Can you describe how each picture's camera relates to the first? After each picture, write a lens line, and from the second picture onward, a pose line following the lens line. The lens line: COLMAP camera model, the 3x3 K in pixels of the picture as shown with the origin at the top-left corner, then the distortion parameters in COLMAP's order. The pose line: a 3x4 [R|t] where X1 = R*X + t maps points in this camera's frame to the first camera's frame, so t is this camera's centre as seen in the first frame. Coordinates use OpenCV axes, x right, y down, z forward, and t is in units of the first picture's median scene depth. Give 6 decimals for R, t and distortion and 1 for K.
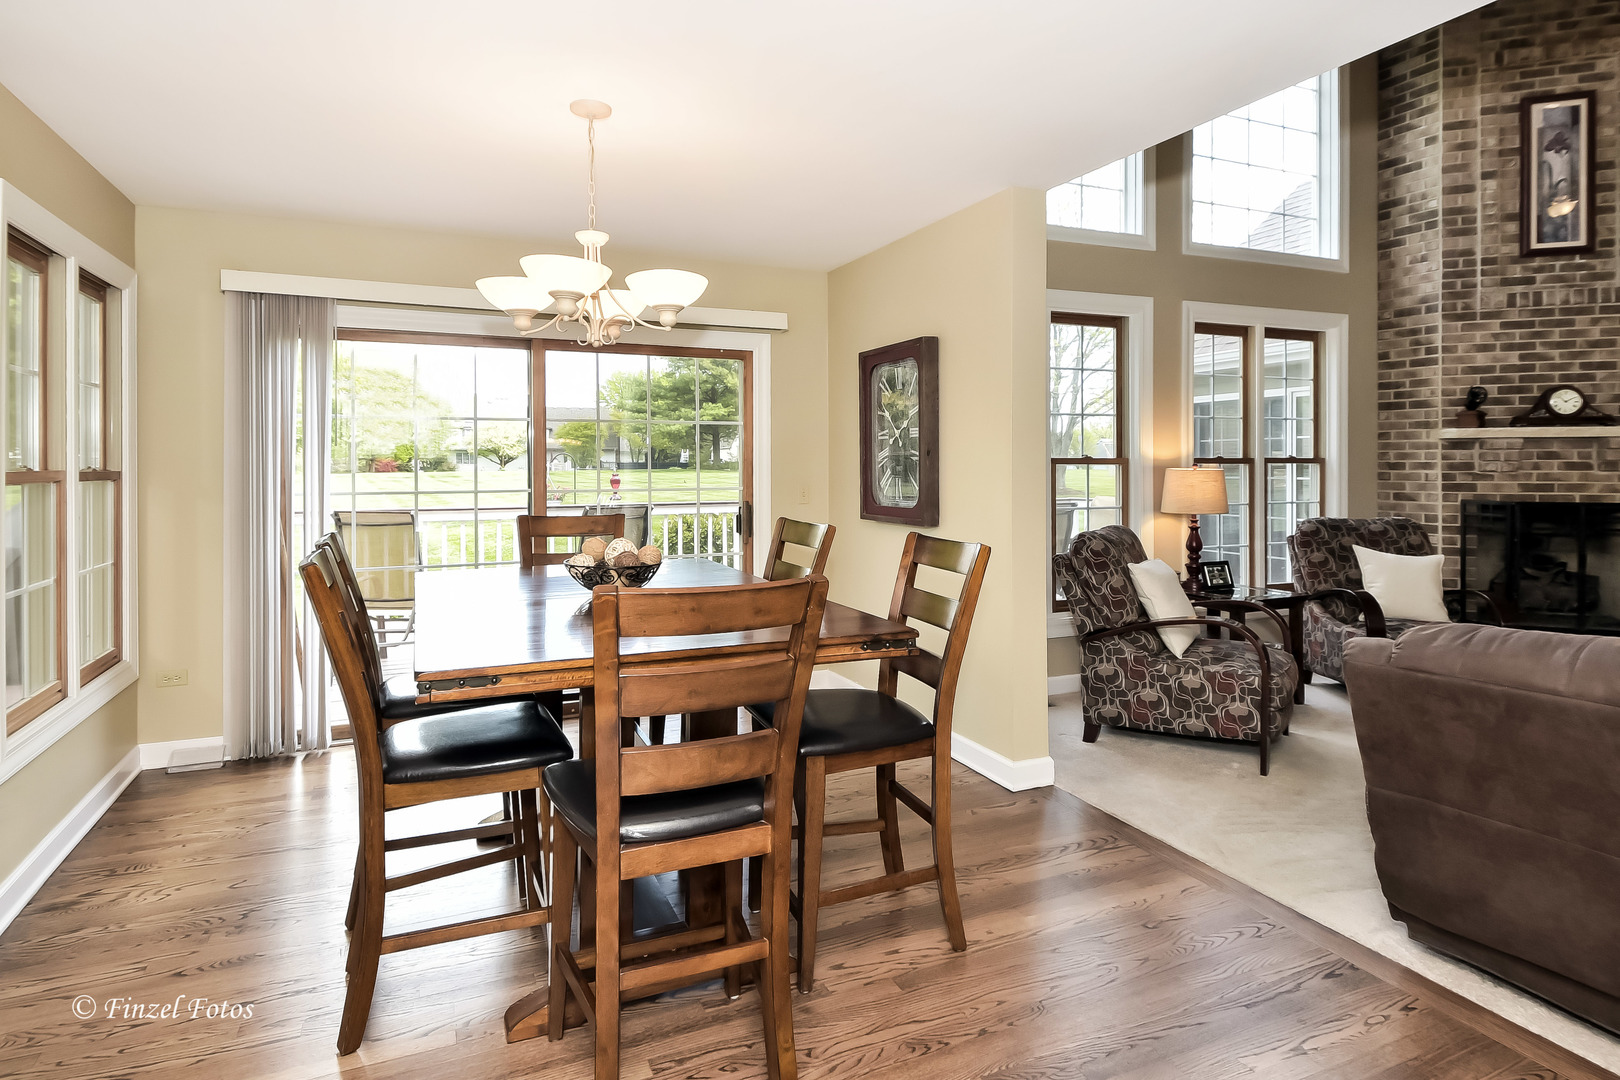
lens RADIAL K [[877.9, 0, 783.5], [0, 877.9, 468.6], [0, 0, 1]] dist [0.000724, -0.009628]
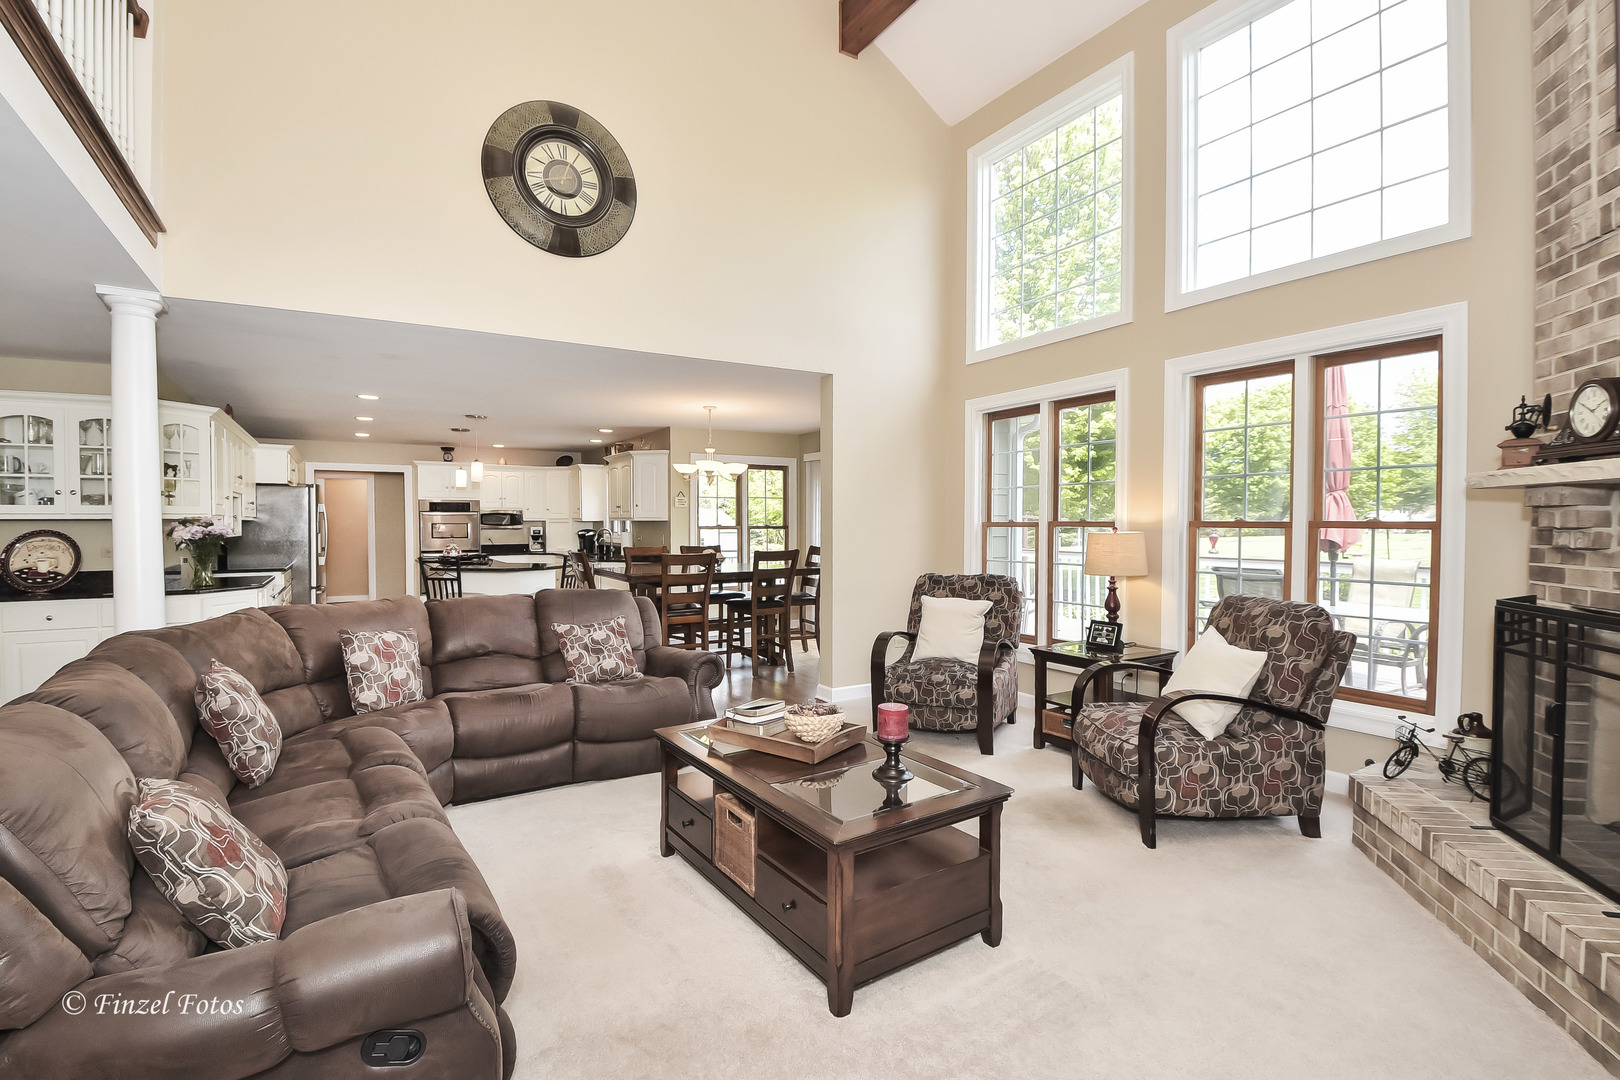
lens RADIAL K [[729.2, 0, 810.0], [0, 729.2, 540.0], [0, 0, 1]] dist [-0.040355, -0.000316]
pose [[0.165878, 0.026062, -0.985802, 1.158095], [-0.000706, 0.999654, 0.026310, -0.013233], [0.986146, -0.003669, 0.165839, 0.469537]]
